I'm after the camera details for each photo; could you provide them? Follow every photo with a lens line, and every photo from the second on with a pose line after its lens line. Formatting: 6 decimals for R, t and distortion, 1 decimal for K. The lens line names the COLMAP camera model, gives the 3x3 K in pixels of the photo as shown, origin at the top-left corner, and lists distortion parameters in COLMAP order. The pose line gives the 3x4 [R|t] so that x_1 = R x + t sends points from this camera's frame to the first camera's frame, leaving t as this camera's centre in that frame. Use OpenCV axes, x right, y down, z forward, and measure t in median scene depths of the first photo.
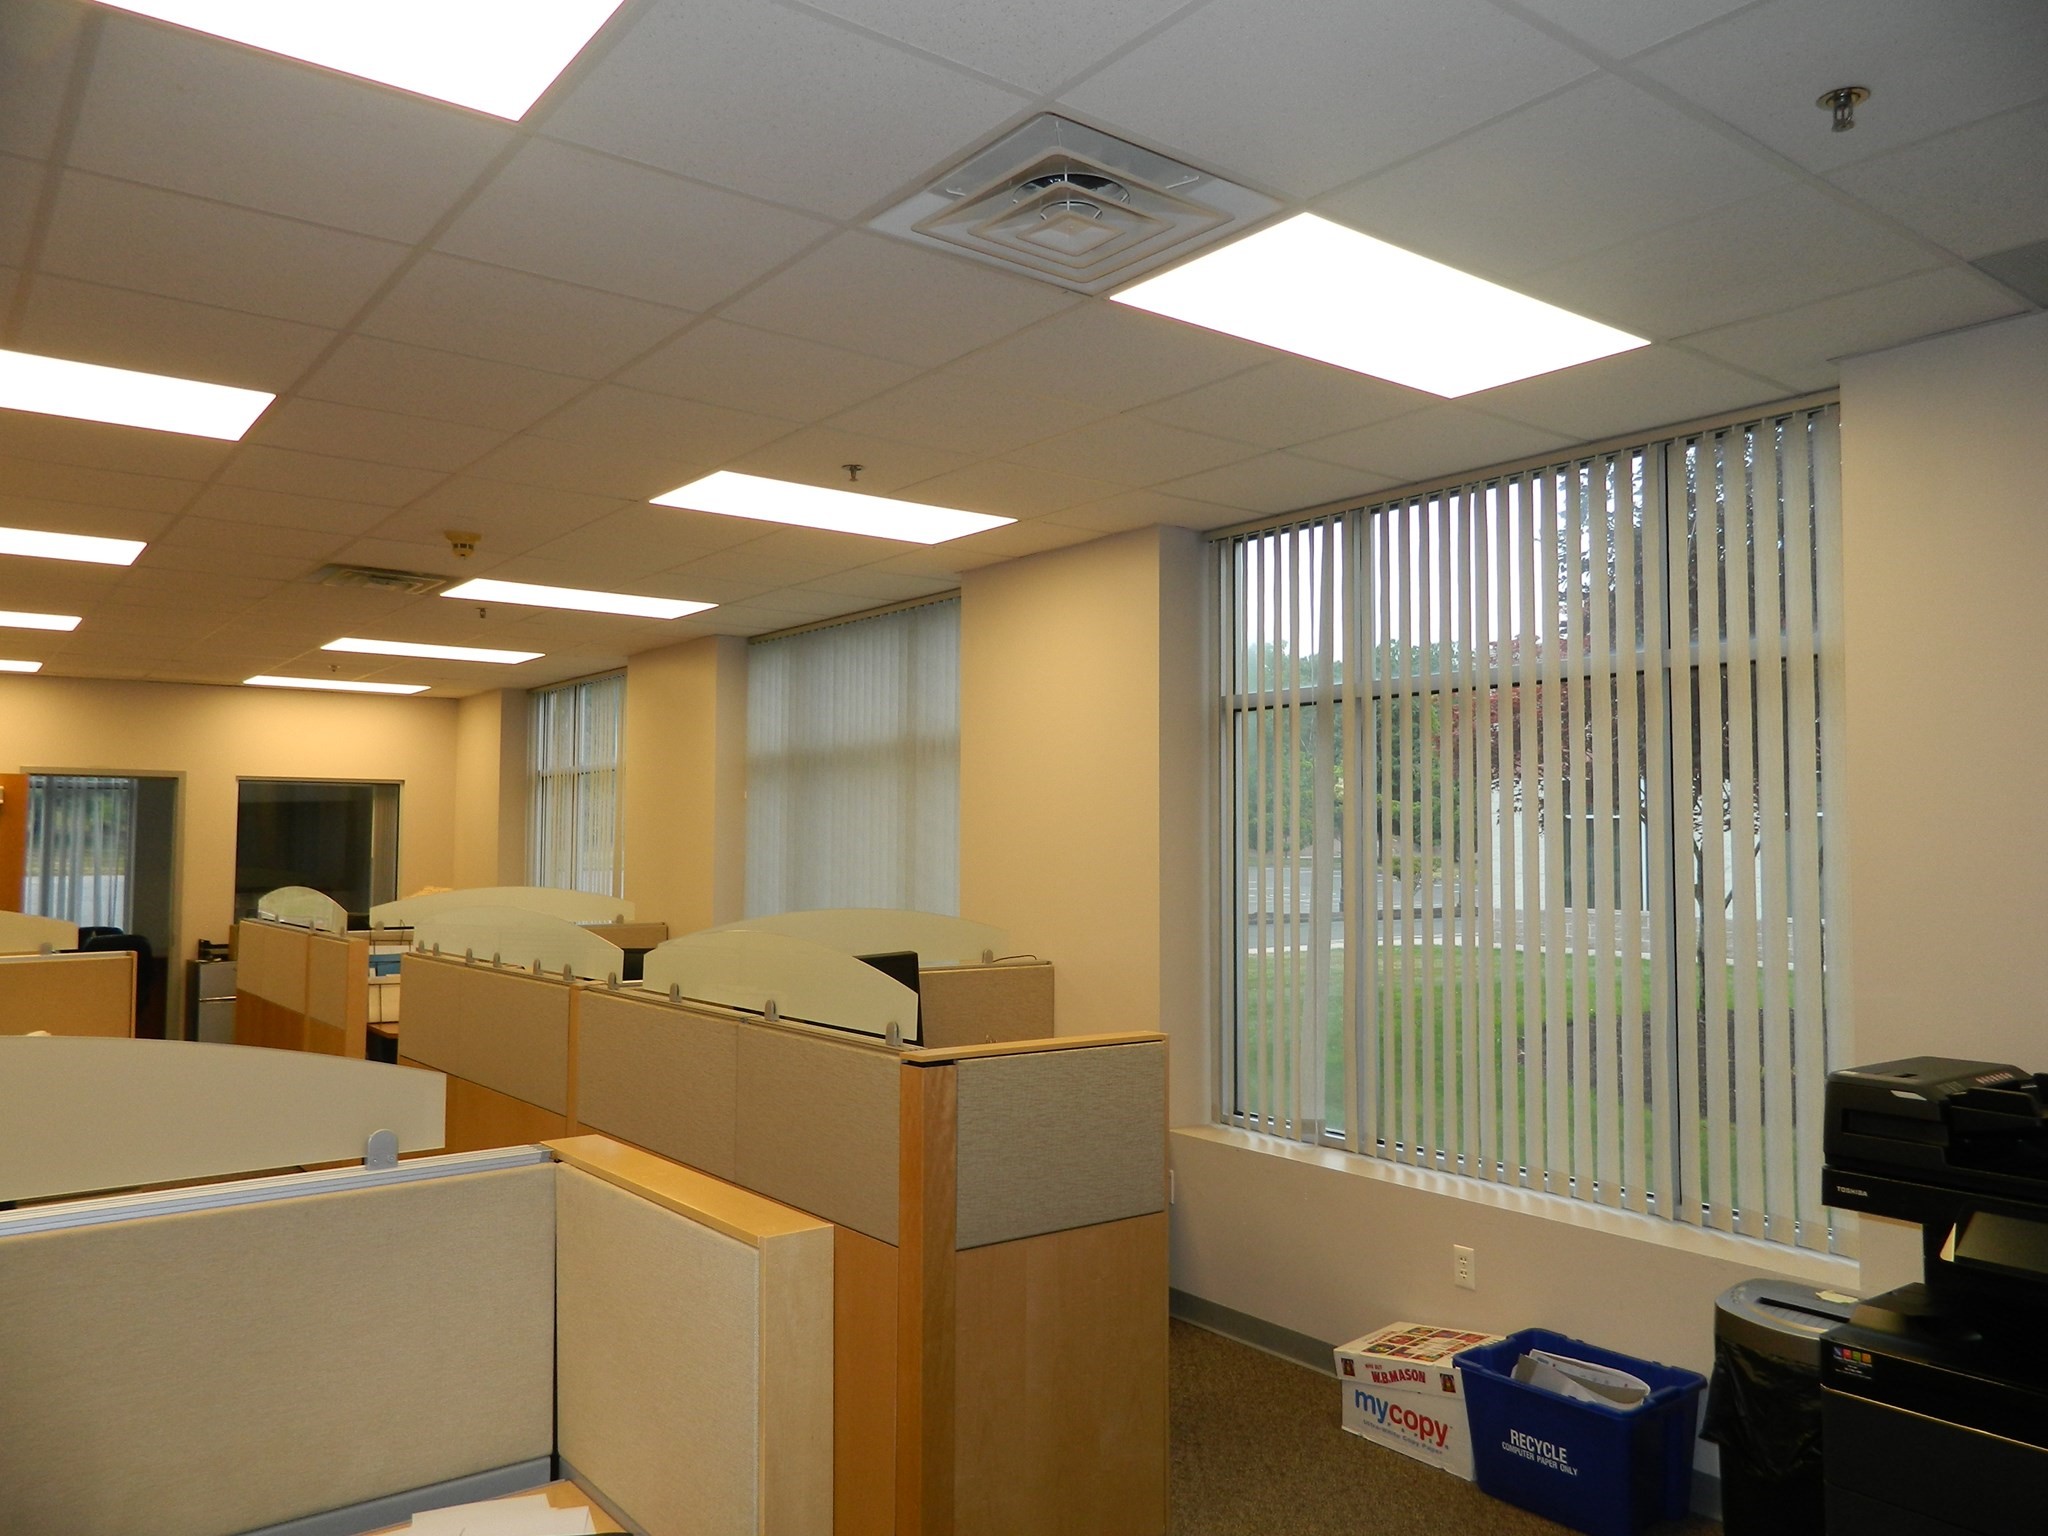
lens RADIAL K [[1516.5, 0, 1029.5], [0, 1516.5, 771.5], [0, 0, 1]] dist [0.022978, -0.003621]
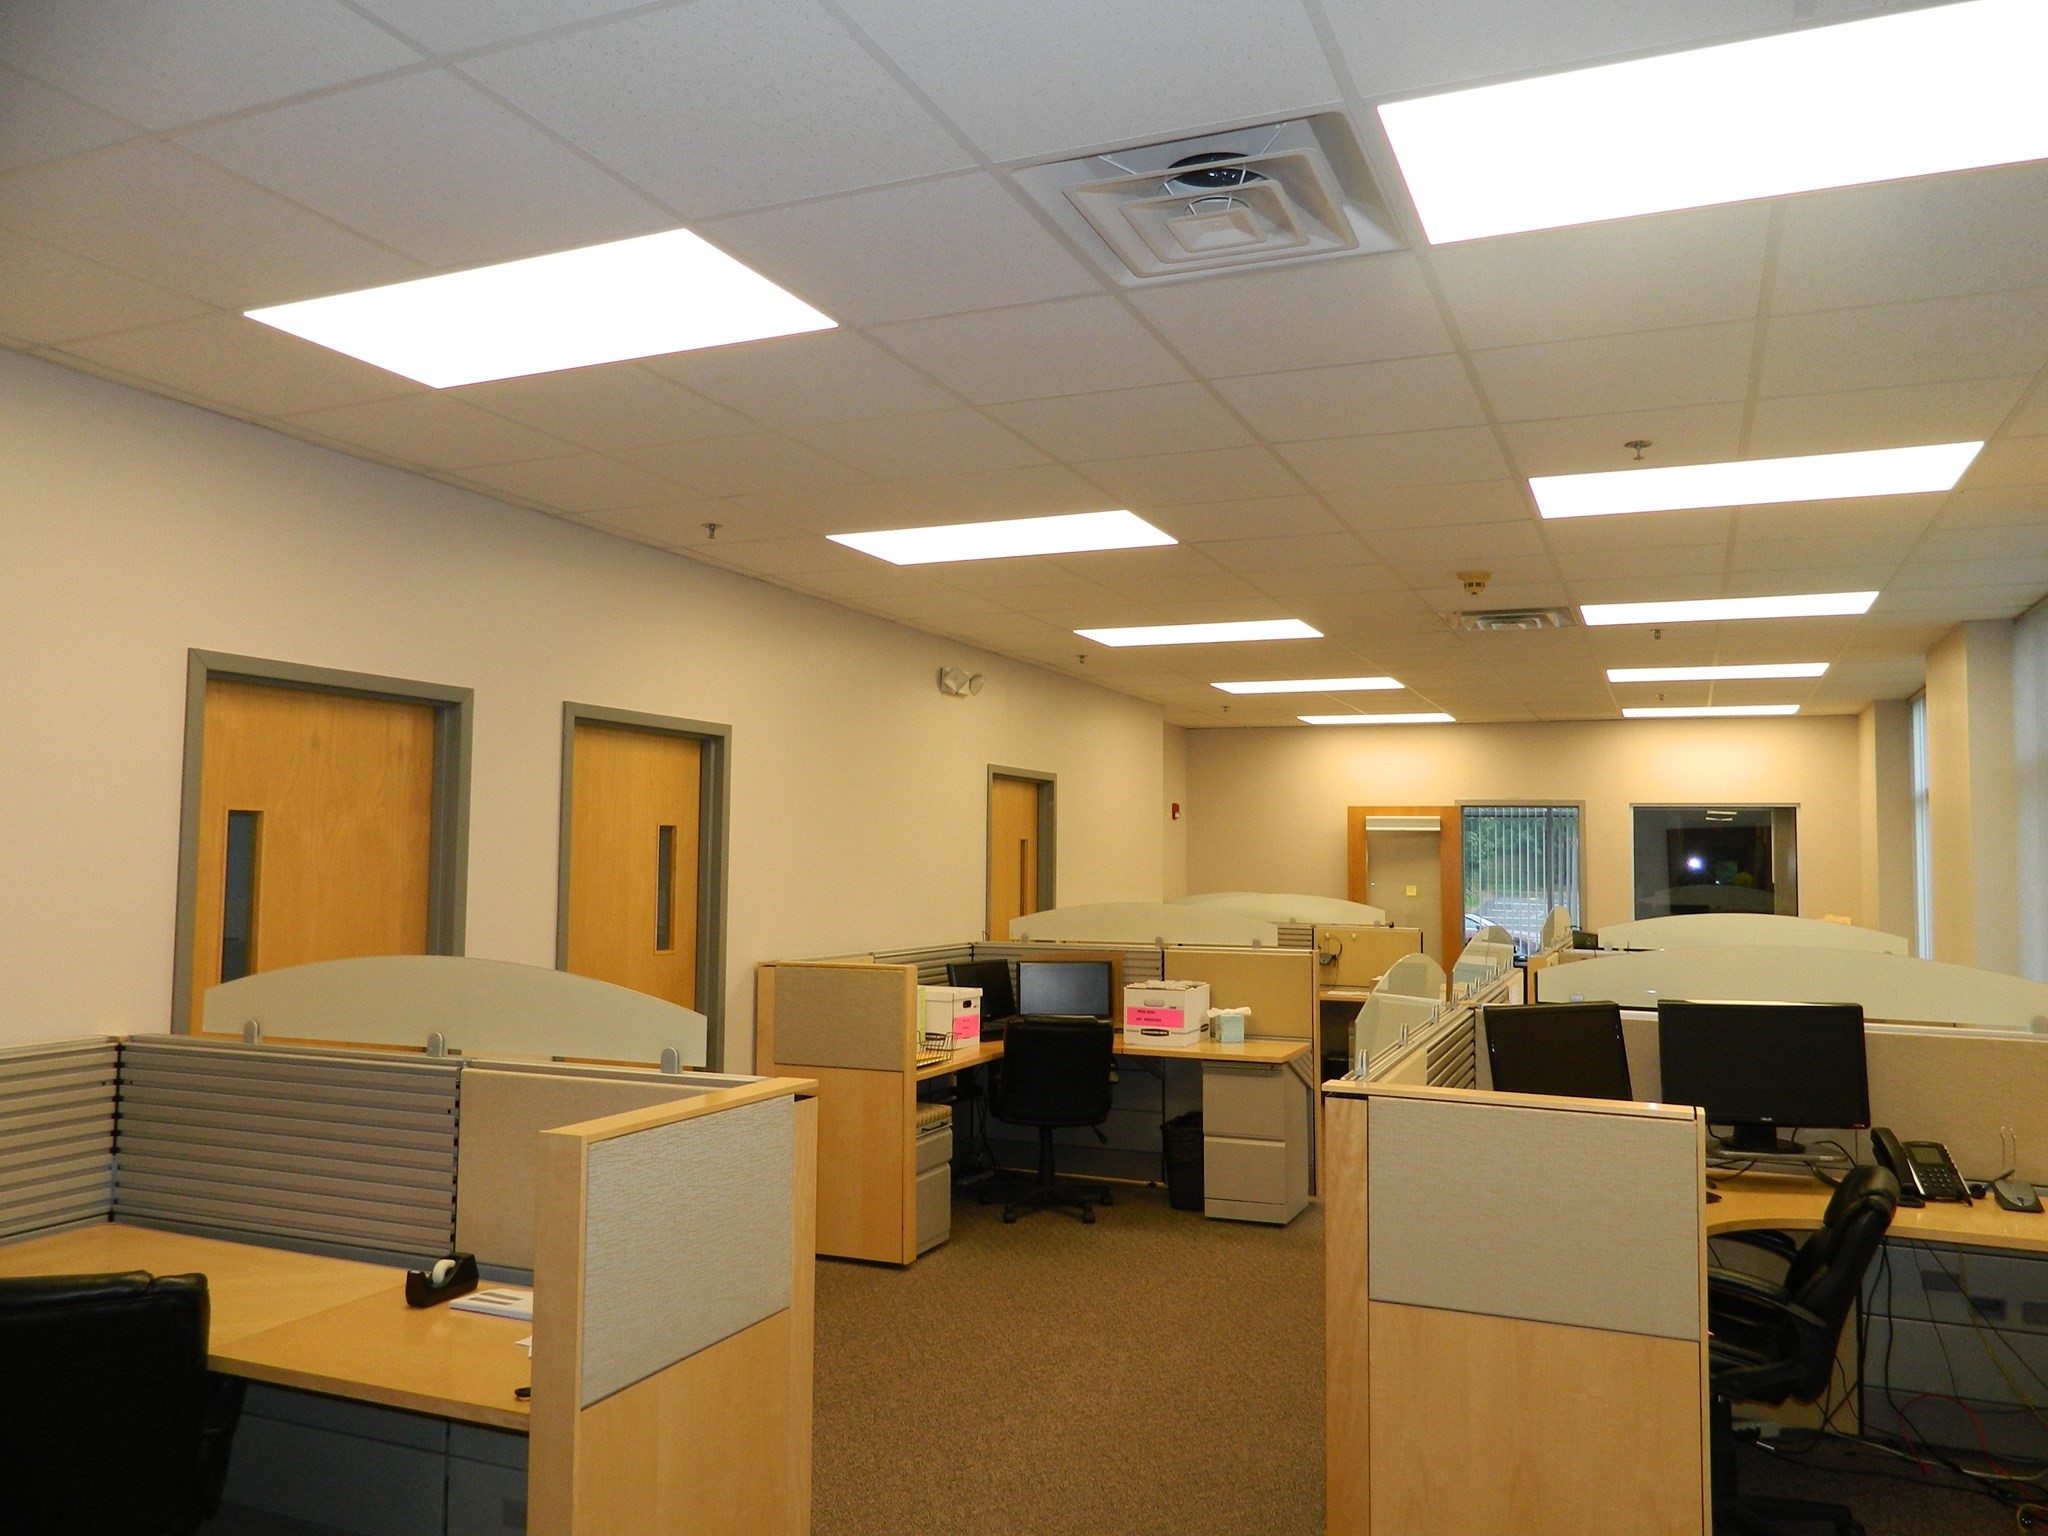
lens RADIAL K [[1516.5, 0, 1027.0], [0, 1516.5, 761.0], [0, 0, 1]] dist [0.022978, -0.003621]
pose [[0.504539, -0.049383, -0.861975, 0.201989], [0.028974, 0.998769, -0.040260, 0.004322], [0.862903, -0.004663, 0.505349, 0.103020]]
